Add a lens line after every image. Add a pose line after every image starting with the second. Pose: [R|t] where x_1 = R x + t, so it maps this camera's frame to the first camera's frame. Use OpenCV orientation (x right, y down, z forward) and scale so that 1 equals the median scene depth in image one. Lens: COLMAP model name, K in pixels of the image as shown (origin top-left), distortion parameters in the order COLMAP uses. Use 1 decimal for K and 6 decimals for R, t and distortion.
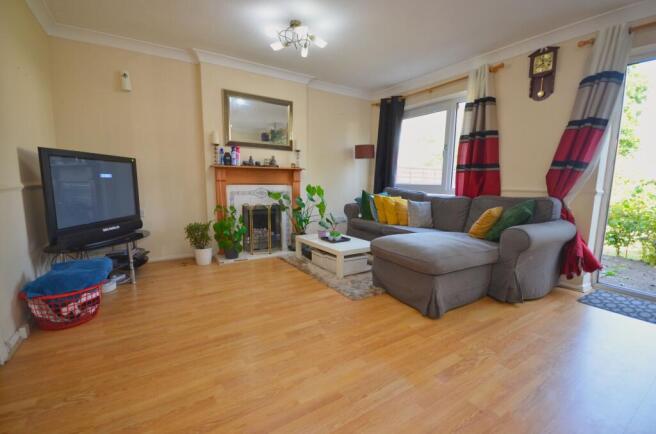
lens RADIAL K [[287.3, 0, 332.6], [0, 287.3, 219.2], [0, 0, 1]] dist [-0.000045, -0.000505]
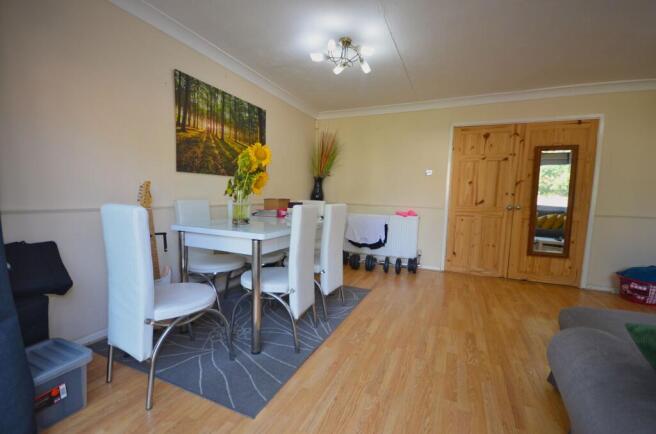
lens RADIAL K [[287.3, 0, 332.6], [0, 287.3, 219.2], [0, 0, 1]] dist [-0.000045, -0.000505]
pose [[-0.831052, 0.008903, -0.556123, 0.847659], [-0.117656, 0.974431, 0.191420, -0.115960], [0.543608, 0.224511, -0.808755, 0.785463]]
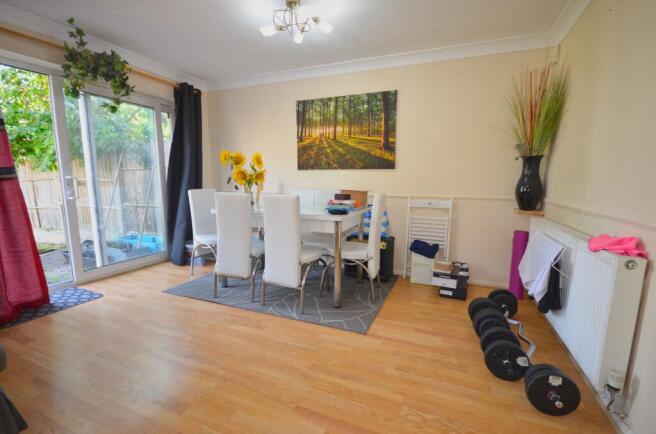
lens RADIAL K [[287.3, 0, 332.6], [0, 287.3, 219.2], [0, 0, 1]] dist [-0.000045, -0.000505]
pose [[-0.568642, -0.133974, 0.811601, -0.266910], [0.095832, 0.969139, 0.227123, -0.100719], [-0.816983, 0.206929, -0.538255, 0.450584]]
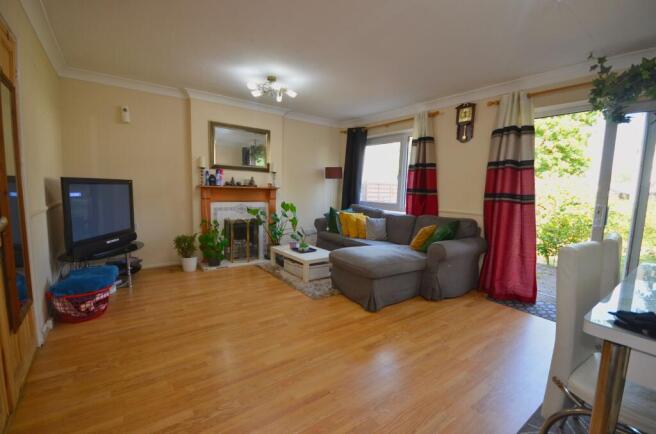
lens RADIAL K [[287.3, 0, 332.6], [0, 287.3, 219.2], [0, 0, 1]] dist [-0.000045, -0.000505]
pose [[0.997685, 0.011816, 0.066967, 0.048952], [-0.010100, 0.999613, -0.025910, -0.029379], [-0.067247, 0.025174, 0.997419, -0.209087]]
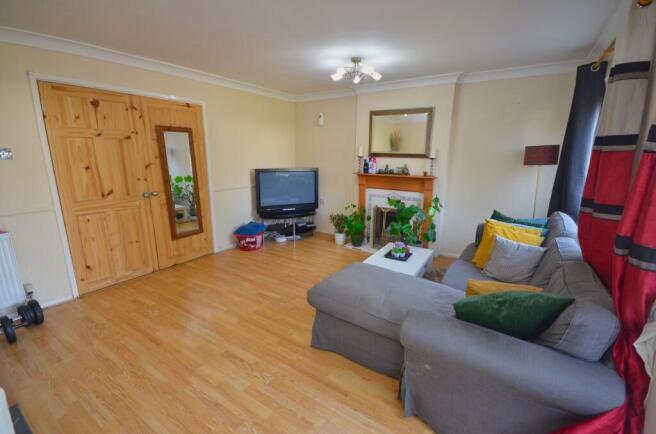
lens RADIAL K [[287.3, 0, 332.6], [0, 287.3, 219.2], [0, 0, 1]] dist [-0.000045, -0.000505]
pose [[0.413337, 0.197071, -0.888997, 0.805465], [-0.131016, 0.979012, 0.156109, -0.186371], [0.901103, 0.051947, 0.430482, 0.381080]]
